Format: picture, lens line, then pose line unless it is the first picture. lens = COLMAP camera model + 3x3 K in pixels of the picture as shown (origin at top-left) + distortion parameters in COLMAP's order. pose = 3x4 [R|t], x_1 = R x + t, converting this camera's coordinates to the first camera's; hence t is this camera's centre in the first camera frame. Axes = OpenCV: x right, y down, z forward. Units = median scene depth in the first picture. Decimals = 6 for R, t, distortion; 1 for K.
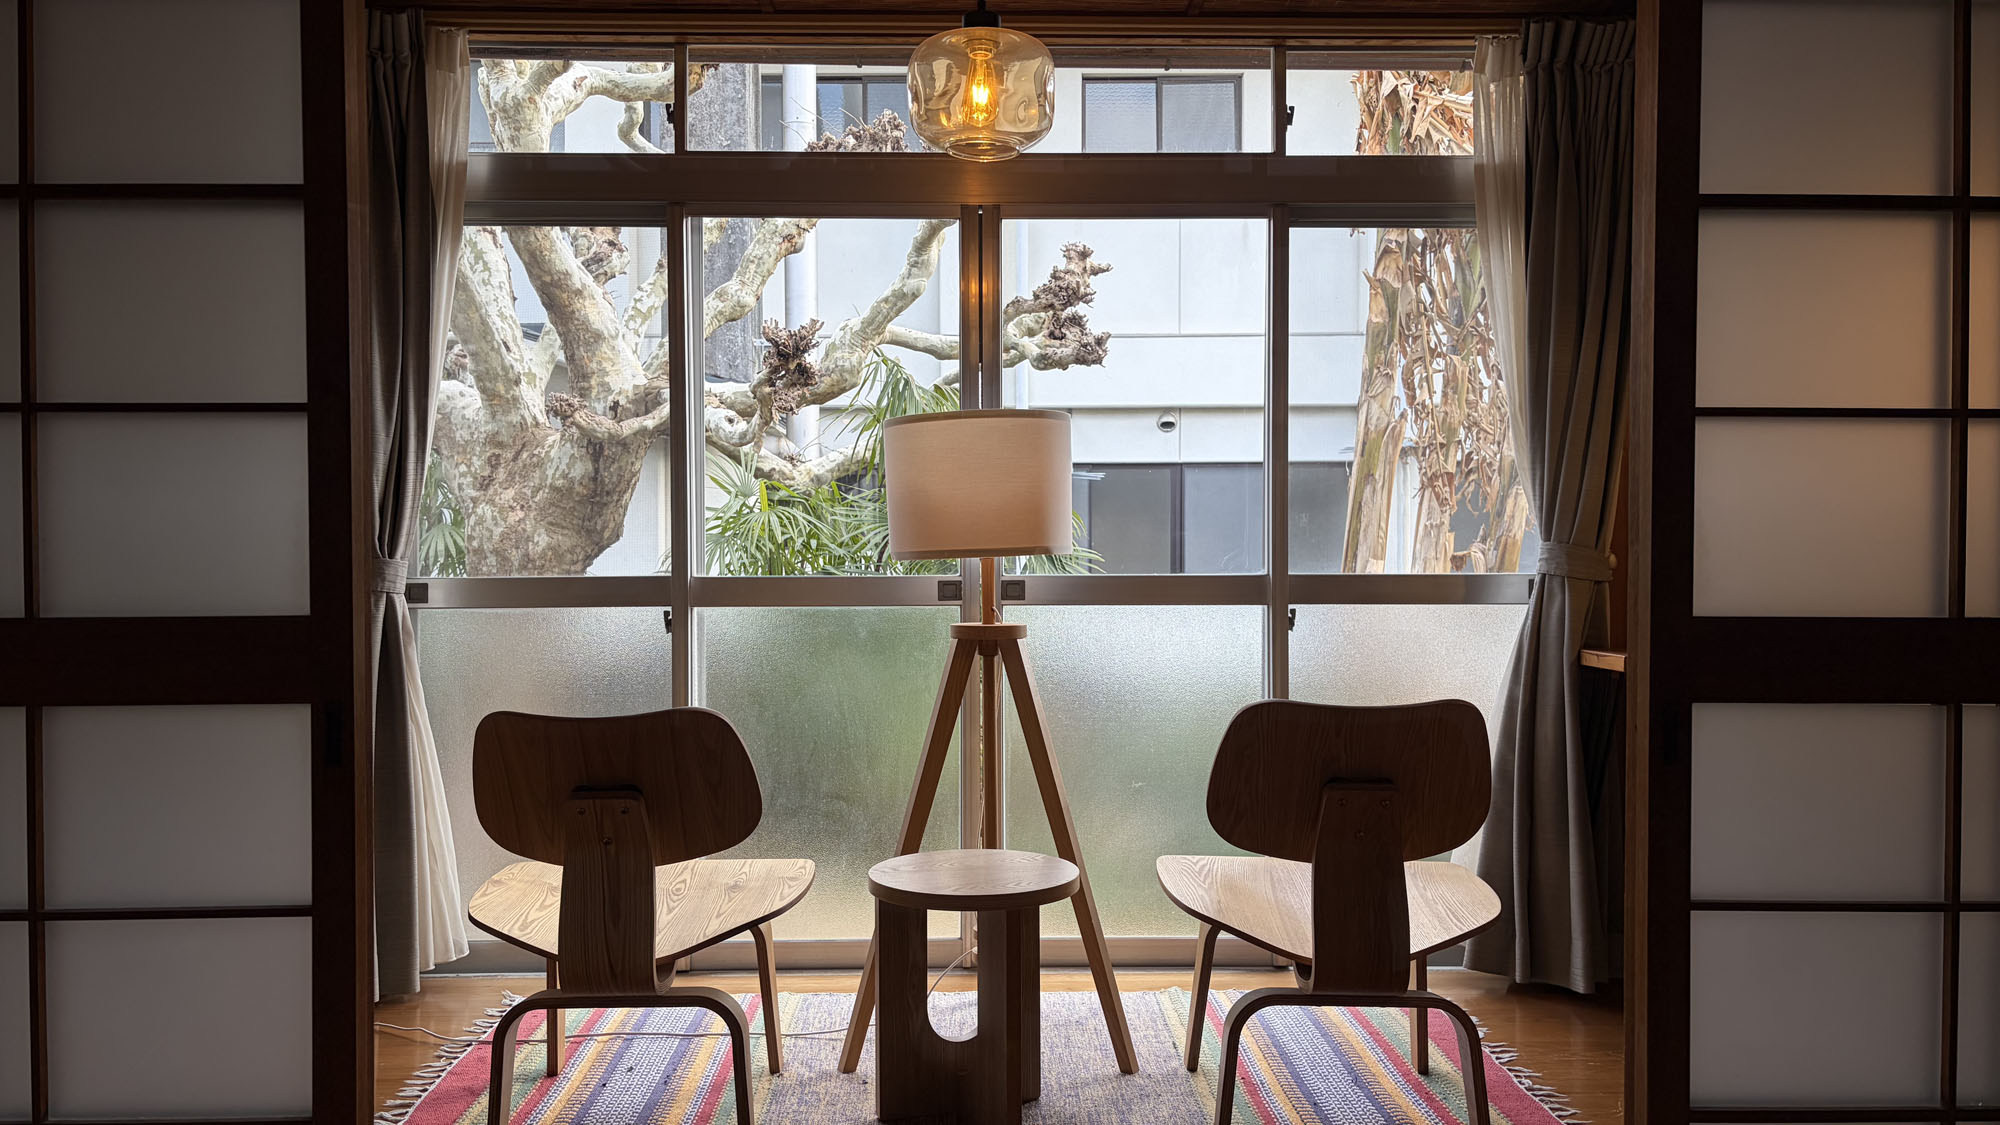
lens RADIAL K [[1533.0, 0, 1000.0], [0, 1533.0, 562.5], [0, 0, 1]] dist [0.008207, -0.001976]
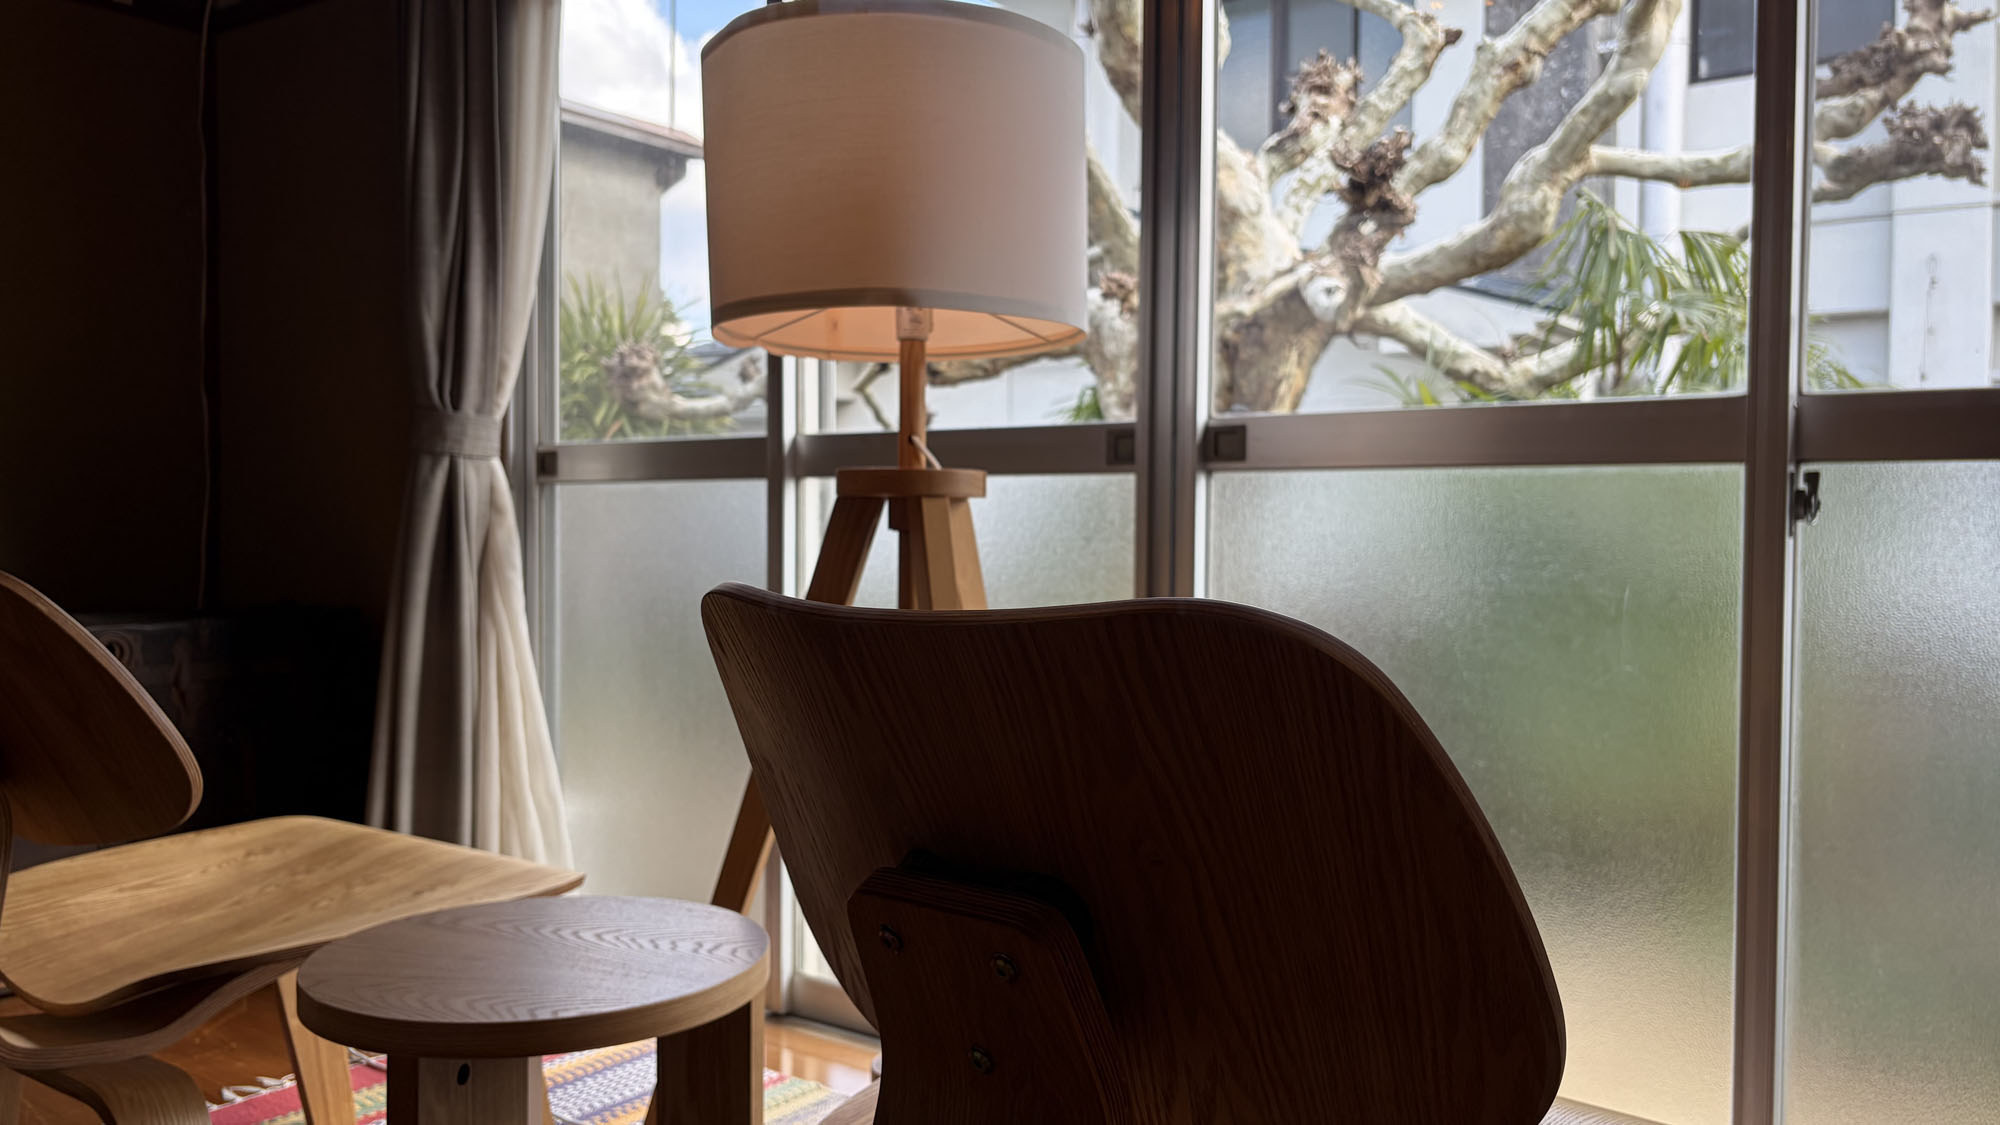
lens RADIAL K [[1533.0, 0, 1000.0], [0, 1533.0, 562.5], [0, 0, 1]] dist [0.008207, -0.001976]
pose [[0.810068, 0.018551, -0.586042, 0.121350], [-0.007288, 0.999741, 0.021574, 0.022302], [0.586291, -0.013206, 0.809993, 0.260776]]
